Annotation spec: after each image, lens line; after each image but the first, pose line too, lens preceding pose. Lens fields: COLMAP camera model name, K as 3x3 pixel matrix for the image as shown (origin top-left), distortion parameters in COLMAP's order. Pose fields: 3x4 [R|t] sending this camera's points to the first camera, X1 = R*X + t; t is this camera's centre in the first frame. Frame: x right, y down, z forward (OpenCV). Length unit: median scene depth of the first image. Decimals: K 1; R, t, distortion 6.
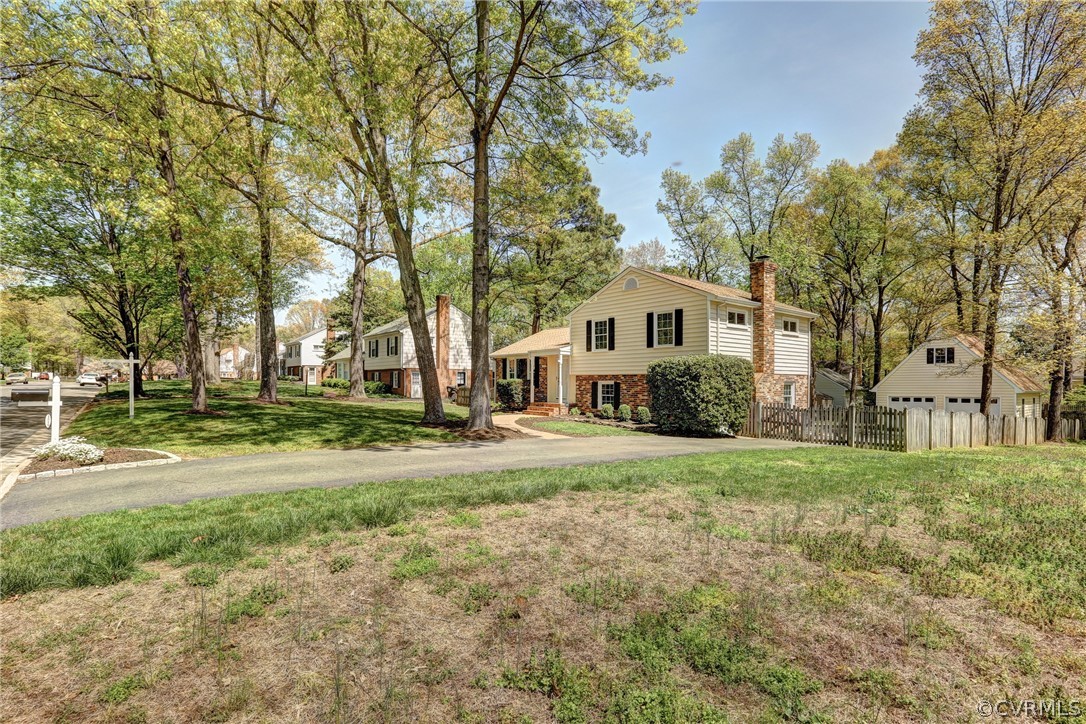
lens RADIAL K [[496.3, 0, 533.0], [0, 496.3, 385.4], [0, 0, 1]] dist [-0.039955, 0.010596]
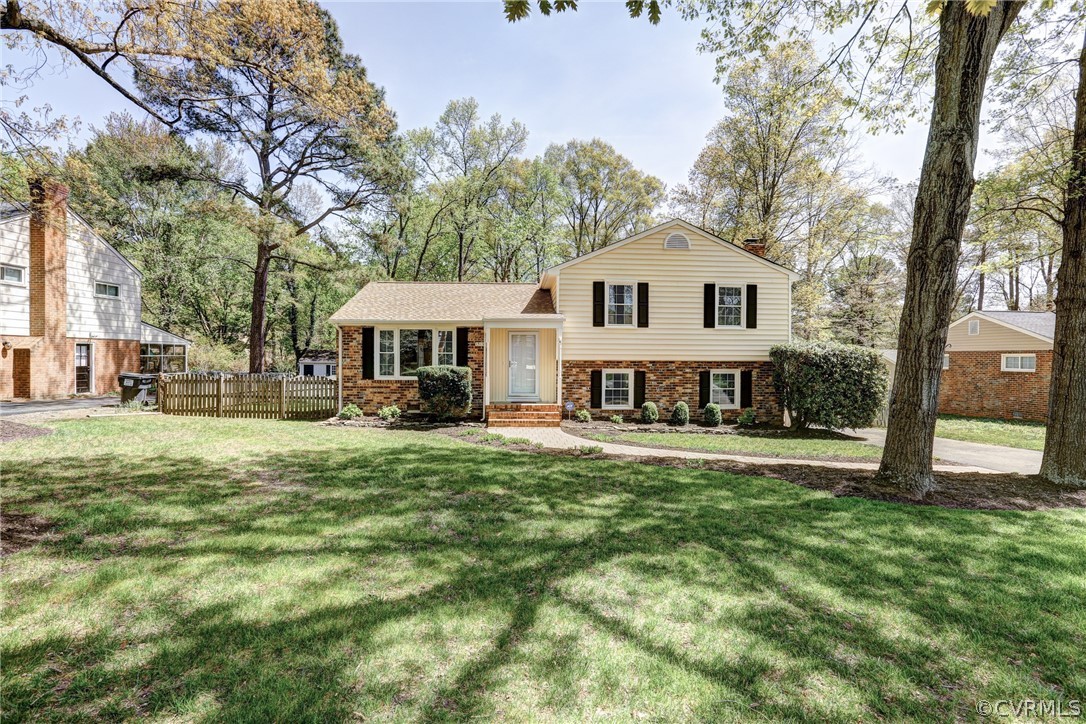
lens RADIAL K [[496.3, 0, 541.7], [0, 496.3, 358.7], [0, 0, 1]] dist [-0.039955, 0.010596]
pose [[0.585140, -0.001985, 0.810930, -0.490662], [0.002591, 0.999996, 0.000579, -0.024329], [-0.810928, 0.001762, 0.585143, 0.662709]]
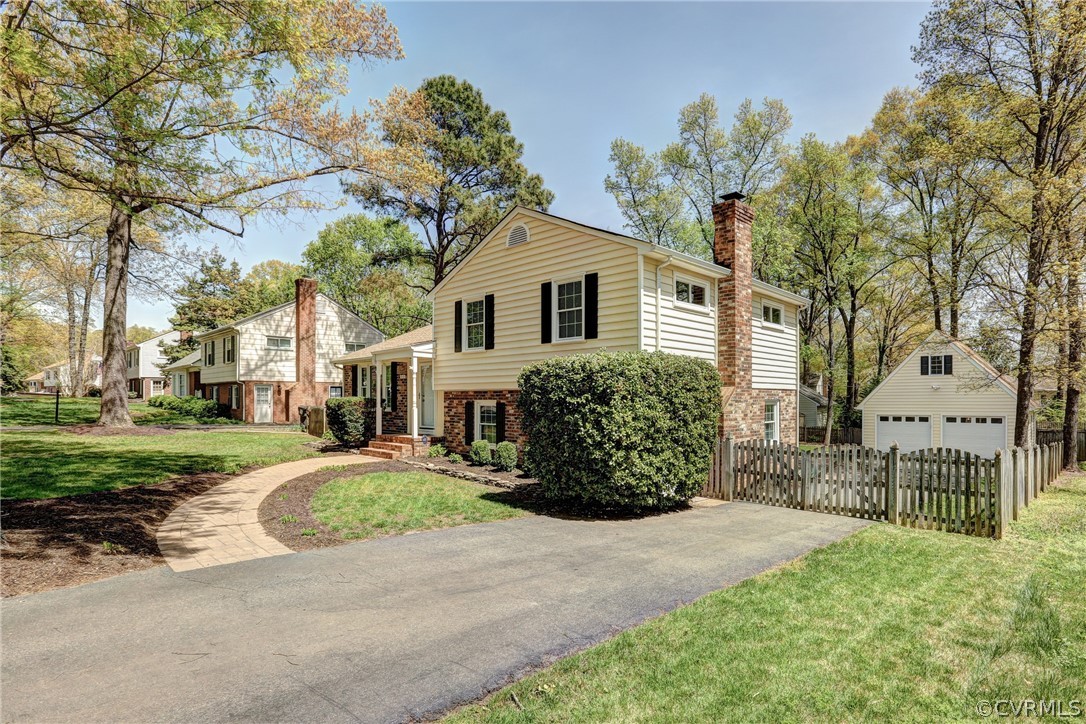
lens RADIAL K [[538.6, 0, 563.1], [0, 538.6, 400.0], [0, 0, 1]] dist [-0.037017, -0.000098]
pose [[0.990149, -0.005464, 0.139913, 0.147171], [0.005618, 0.999984, -0.000707, -0.008531], [-0.139907, 0.001486, 0.990164, 0.332548]]
